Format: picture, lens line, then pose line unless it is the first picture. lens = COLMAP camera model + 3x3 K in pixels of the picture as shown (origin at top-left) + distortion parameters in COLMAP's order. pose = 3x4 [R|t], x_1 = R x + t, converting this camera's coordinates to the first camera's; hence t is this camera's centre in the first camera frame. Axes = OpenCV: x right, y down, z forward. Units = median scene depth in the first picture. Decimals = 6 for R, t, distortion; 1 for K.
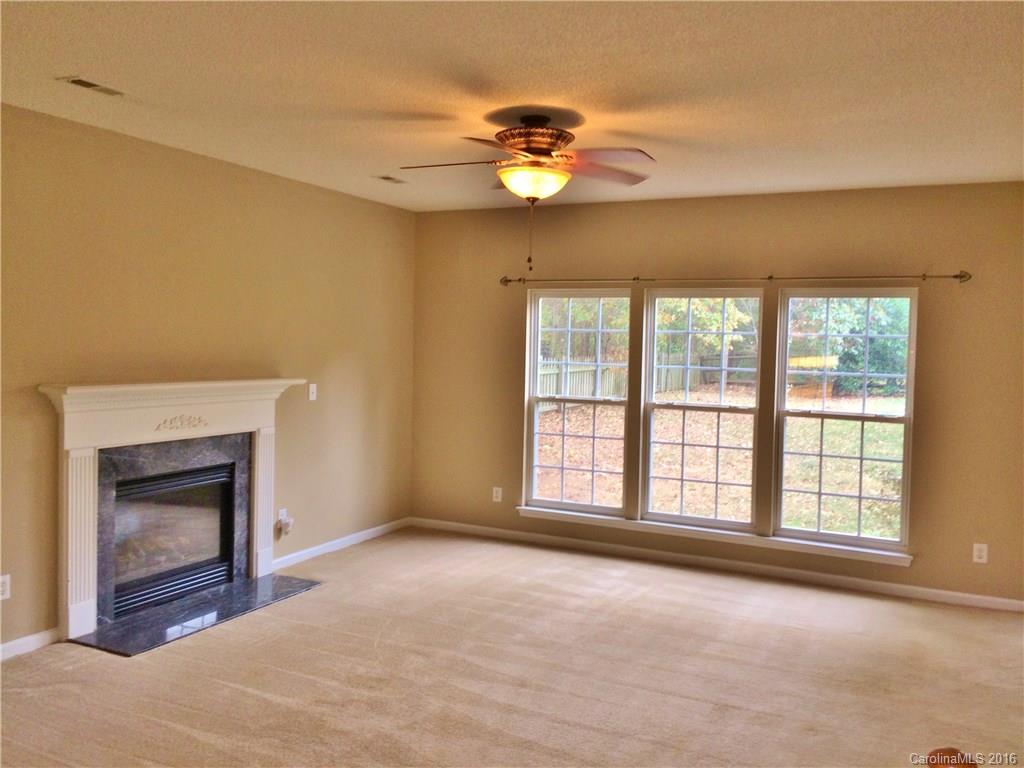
lens RADIAL K [[881.2, 0, 510.6], [0, 881.2, 374.8], [0, 0, 1]] dist [0.073086, -0.096046]
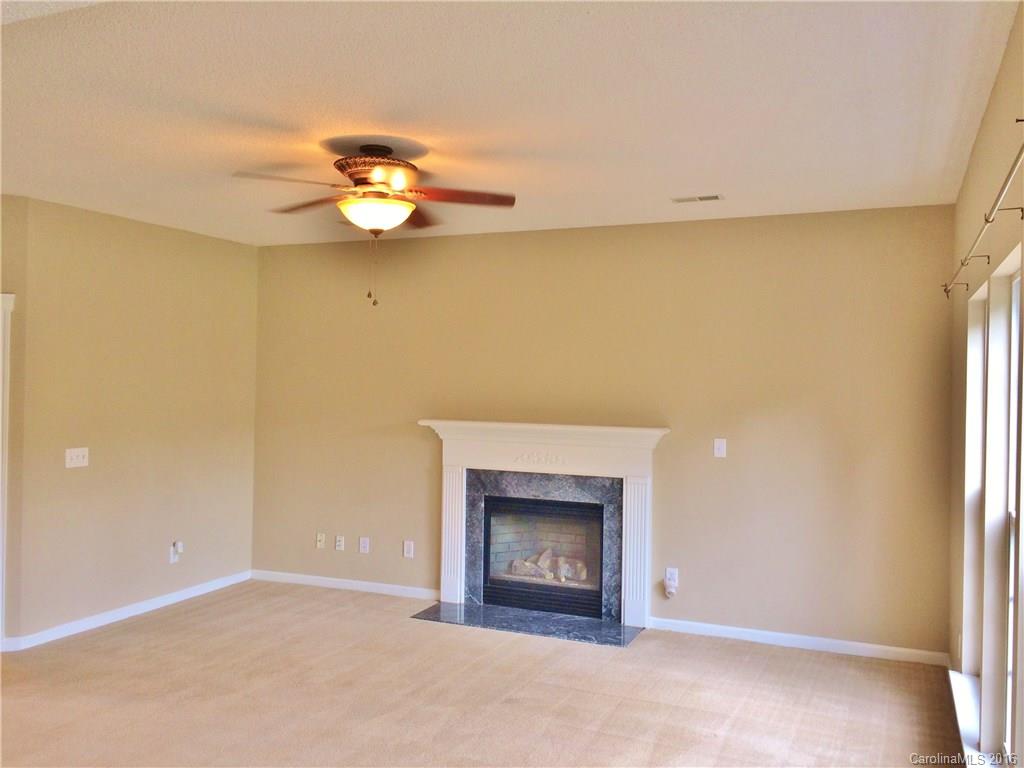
lens RADIAL K [[881.2, 0, 516.3], [0, 881.2, 388.9], [0, 0, 1]] dist [0.073086, -0.096046]
pose [[0.058930, -0.015574, -0.998141, 0.760288], [-0.054842, 0.998318, -0.018815, -0.013540], [0.996755, 0.055849, 0.057976, 0.860899]]
